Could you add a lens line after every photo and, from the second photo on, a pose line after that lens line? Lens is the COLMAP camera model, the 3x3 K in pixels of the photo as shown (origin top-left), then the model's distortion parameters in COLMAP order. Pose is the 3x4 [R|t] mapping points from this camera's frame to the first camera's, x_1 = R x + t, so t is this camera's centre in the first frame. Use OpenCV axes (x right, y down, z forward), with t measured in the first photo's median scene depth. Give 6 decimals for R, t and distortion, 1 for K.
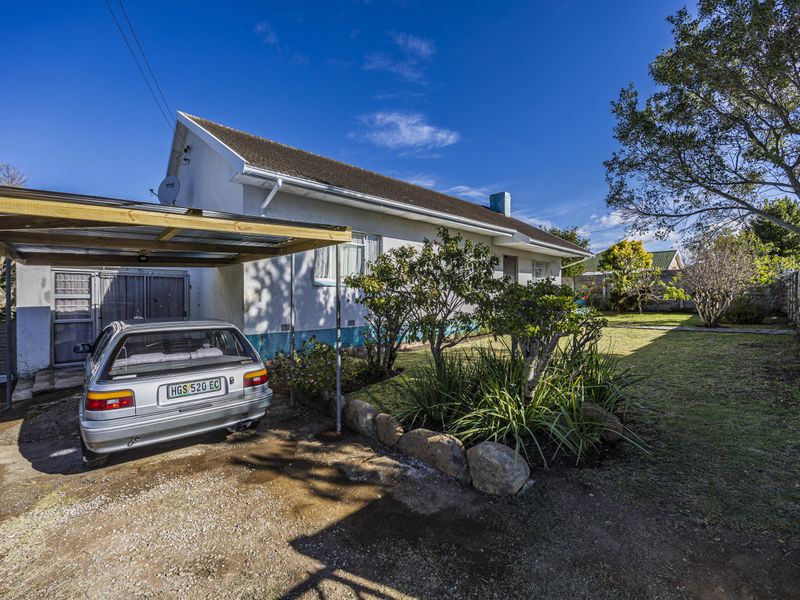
lens RADIAL K [[340.8, 0, 396.5], [0, 340.8, 301.4], [0, 0, 1]] dist [-0.001601, 0.000022]
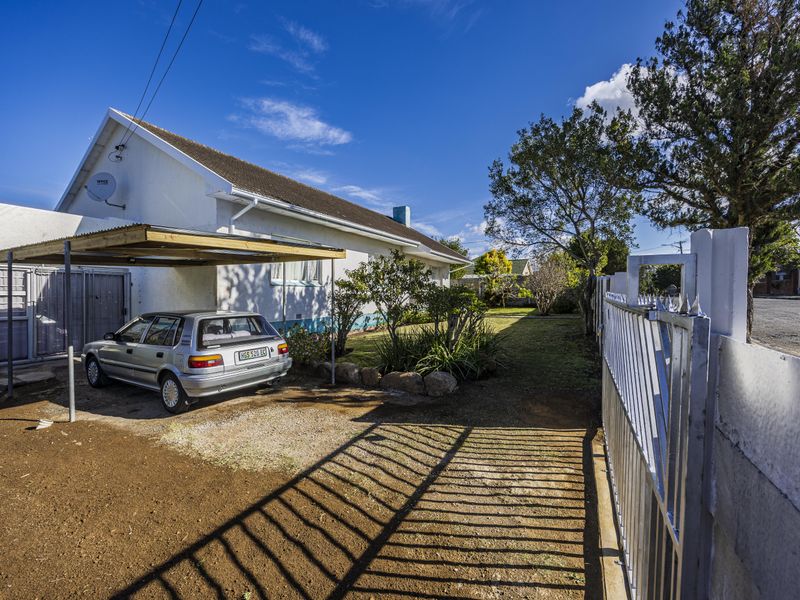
lens RADIAL K [[338.8, 0, 398.4], [0, 338.8, 301.5], [0, 0, 1]] dist [-0.000963, 0.000078]
pose [[0.949213, -0.003251, 0.314619, -0.189293], [0.001752, 0.999986, 0.005048, 0.006420], [-0.314631, -0.004240, 0.949205, -0.262164]]
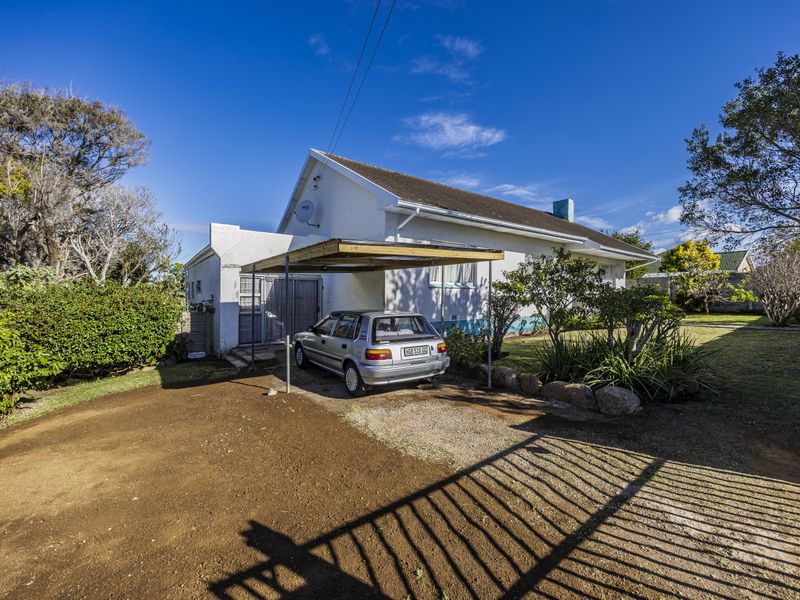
lens RADIAL K [[338.0, 0, 402.6], [0, 338.0, 300.8], [0, 0, 1]] dist [-0.001964, 0.000655]
pose [[0.994040, 0.008373, -0.108690, -0.201366], [-0.008568, 0.999962, -0.001324, 0.006335], [0.108675, 0.002248, 0.994075, -0.262719]]
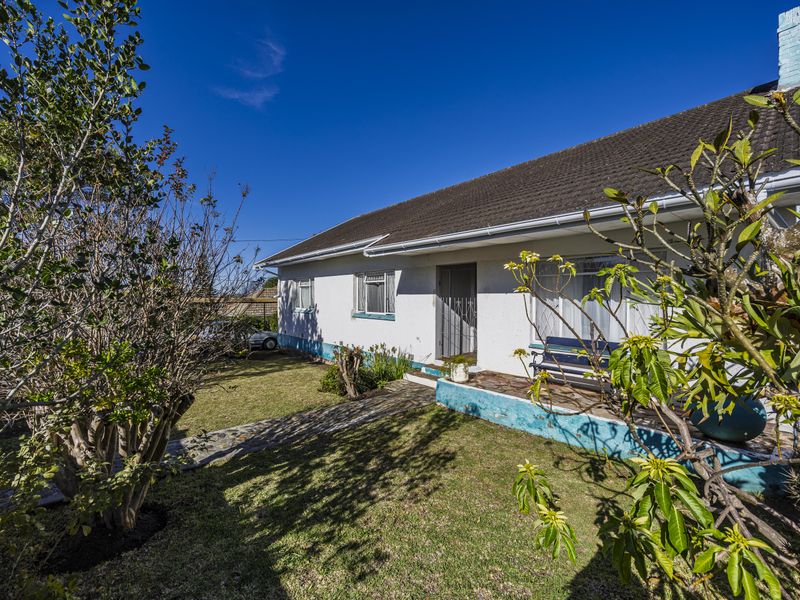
lens RADIAL K [[338.8, 0, 398.4], [0, 338.8, 301.5], [0, 0, 1]] dist [-0.000963, 0.000078]
pose [[-0.032337, 0.015192, -0.999362, 1.551000], [-0.021328, 0.999646, 0.015886, -0.140093], [0.999249, 0.021828, -0.032002, 1.613084]]
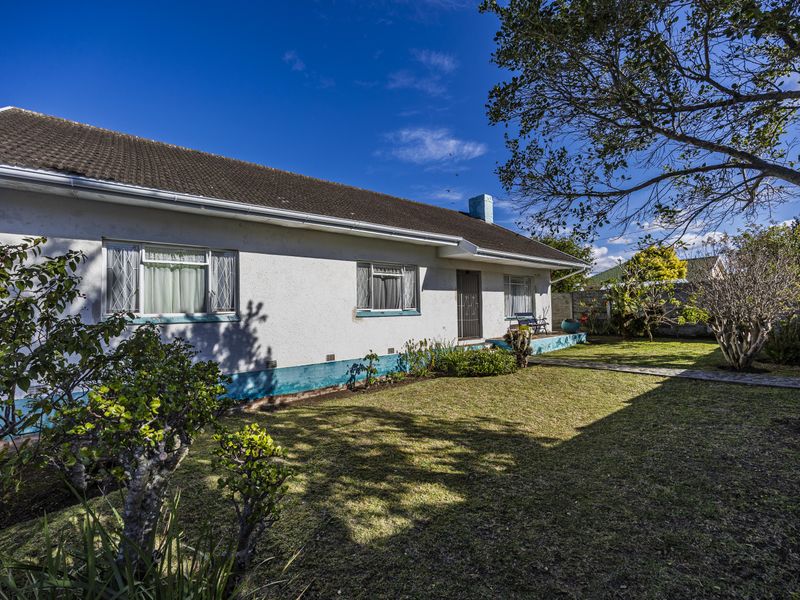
lens RADIAL K [[341.6, 0, 396.4], [0, 341.6, 304.9], [0, 0, 1]] dist [0.000325, 0.000054]
pose [[0.995938, -0.018555, -0.088112, 0.414418], [0.015732, 0.999344, -0.032628, -0.054464], [0.088659, 0.031109, 0.995576, 0.354351]]
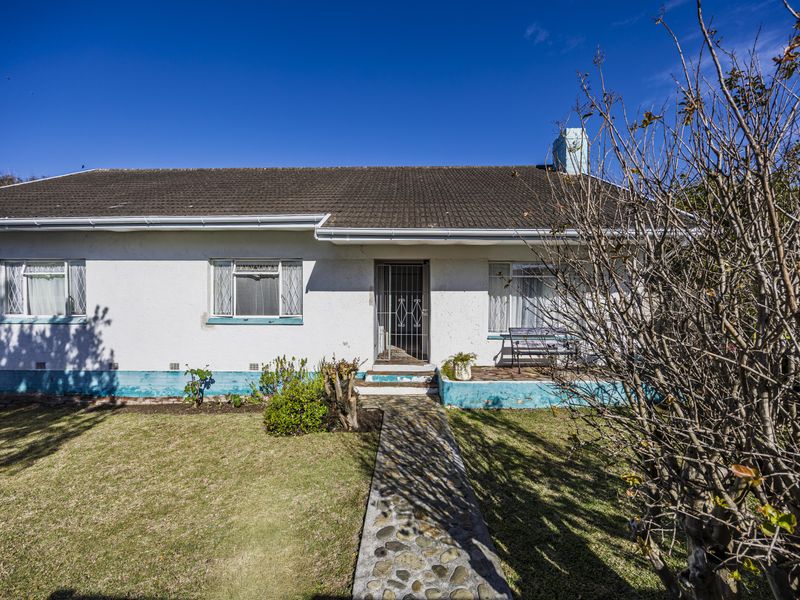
lens RADIAL K [[341.4, 0, 398.3], [0, 341.4, 302.2], [0, 0, 1]] dist [-0.002125, -0.000061]
pose [[0.718515, 0.010422, -0.695434, 1.210724], [-0.015715, 0.999876, -0.001252, -0.119248], [0.695334, 0.011828, 0.718589, 1.085133]]
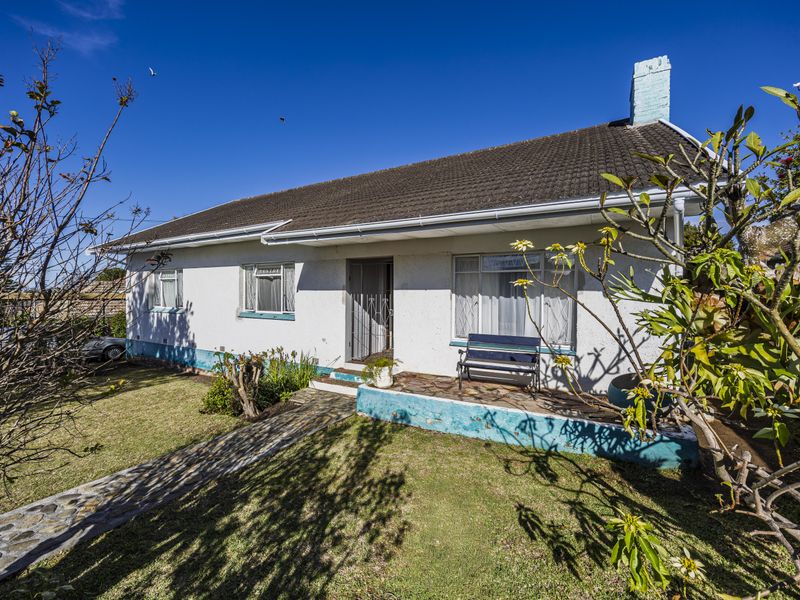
lens RADIAL K [[339.8, 0, 399.0], [0, 339.8, 300.4], [0, 0, 1]] dist [-0.004545, 0.000619]
pose [[0.314031, 0.018680, -0.949229, 1.451364], [-0.025205, 0.999618, 0.011333, -0.135229], [0.949078, 0.020366, 0.314382, 1.539980]]
